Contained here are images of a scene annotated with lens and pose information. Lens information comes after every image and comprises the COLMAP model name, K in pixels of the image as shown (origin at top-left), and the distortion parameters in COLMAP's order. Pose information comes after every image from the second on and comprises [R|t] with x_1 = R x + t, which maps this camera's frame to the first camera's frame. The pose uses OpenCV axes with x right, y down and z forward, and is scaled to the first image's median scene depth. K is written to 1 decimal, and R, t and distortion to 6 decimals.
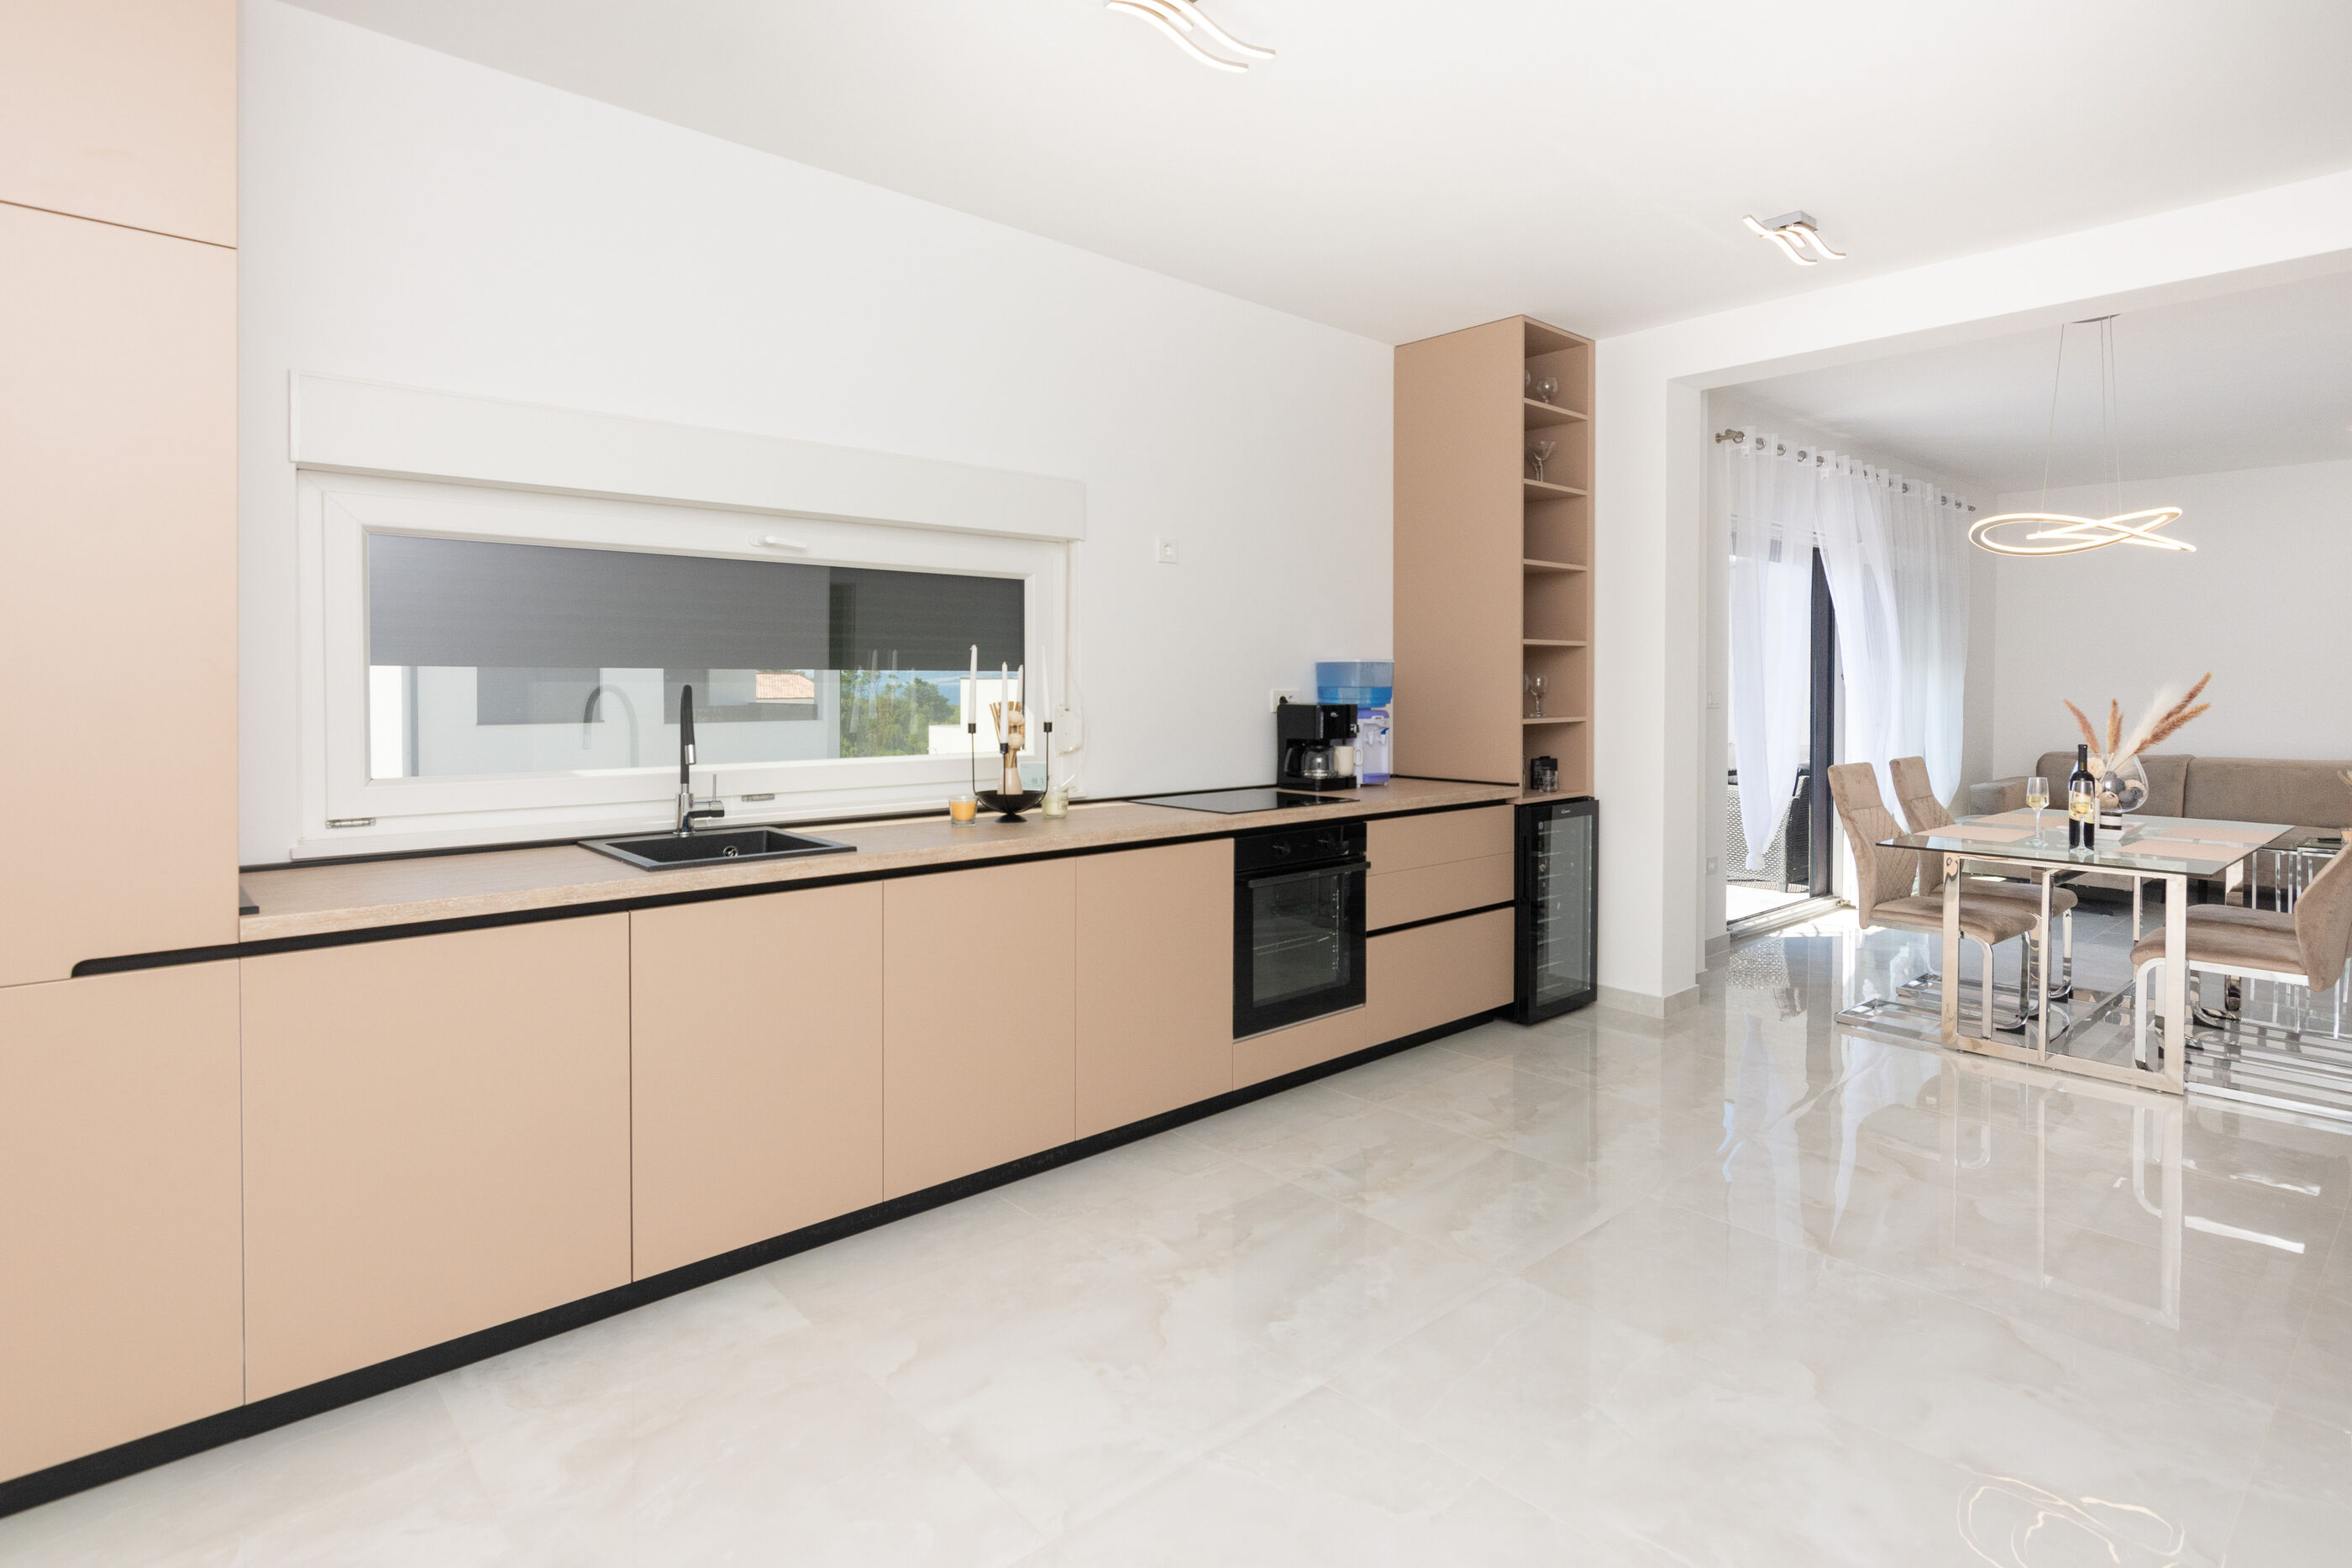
lens RADIAL K [[1187.7, 0, 1170.1], [0, 1187.7, 706.7], [0, 0, 1]] dist [-0.001642, -0.000089]
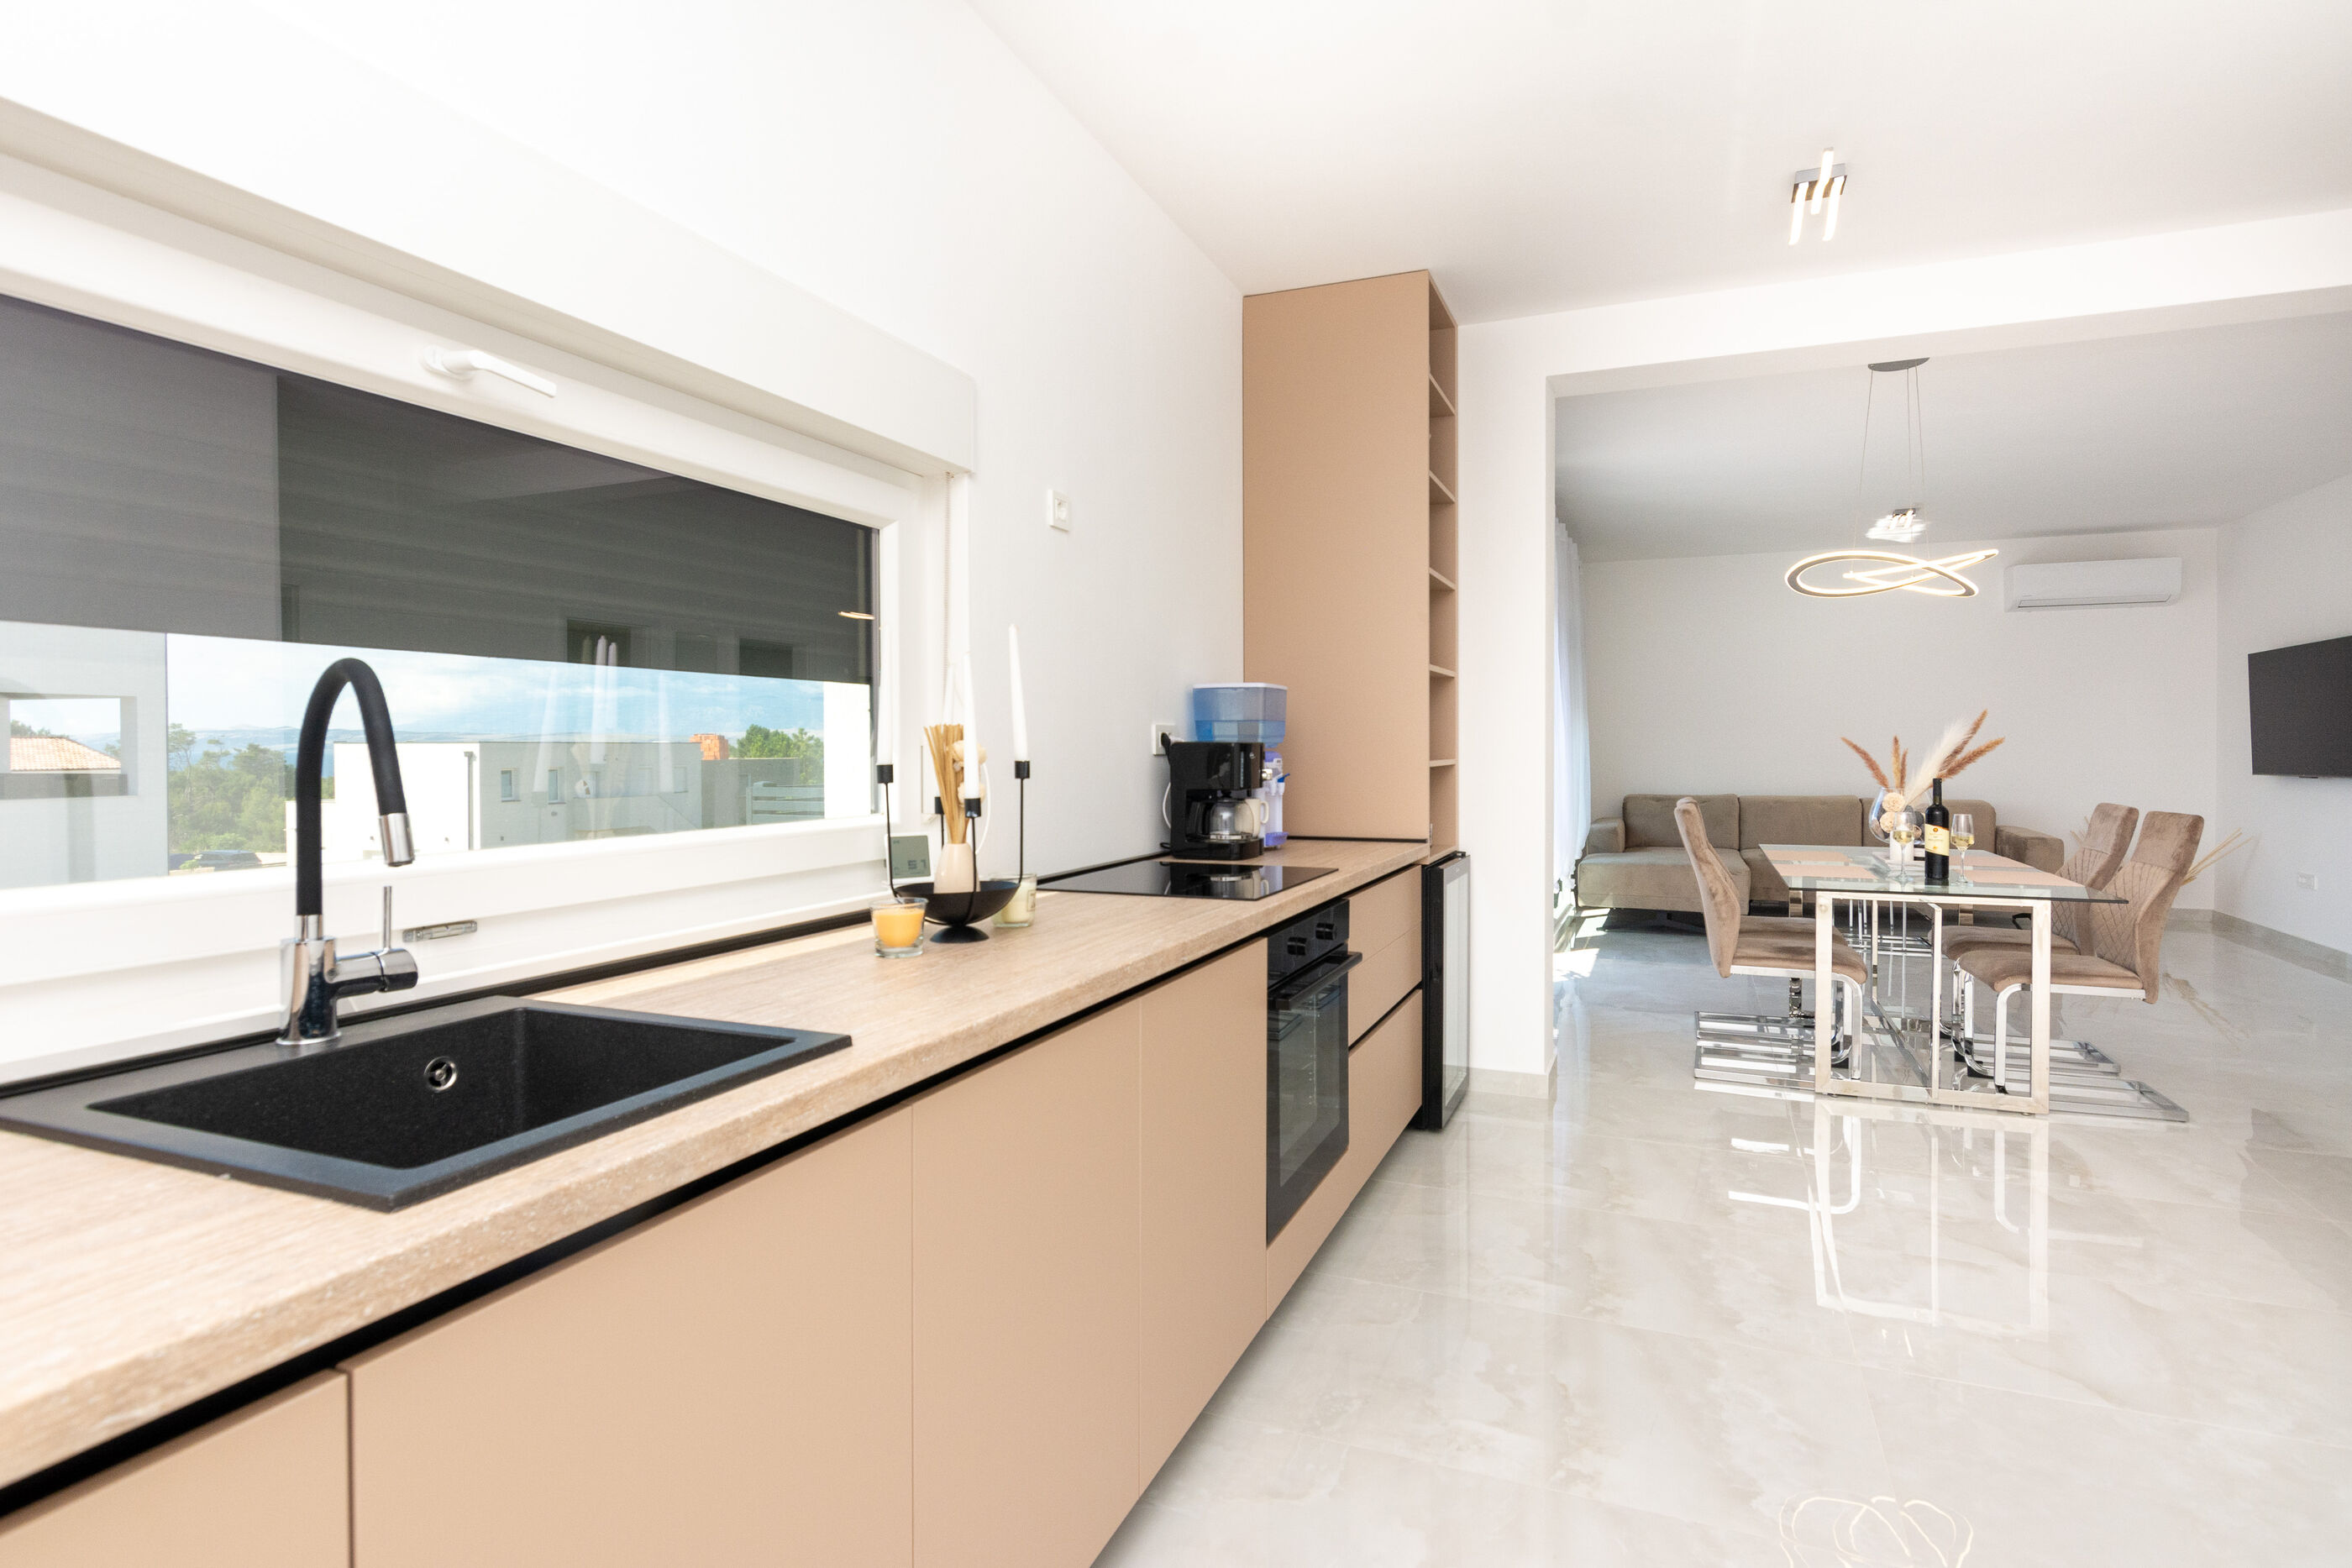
lens RADIAL K [[1166.4, 0, 1189.2], [0, 1166.4, 770.9], [0, 0, 1]] dist [-0.001786, 0.000278]
pose [[0.892079, -0.012515, 0.451705, -0.246547], [0.012473, 0.999917, 0.003070, 0.014574], [-0.451707, 0.002895, 0.892162, 0.398490]]
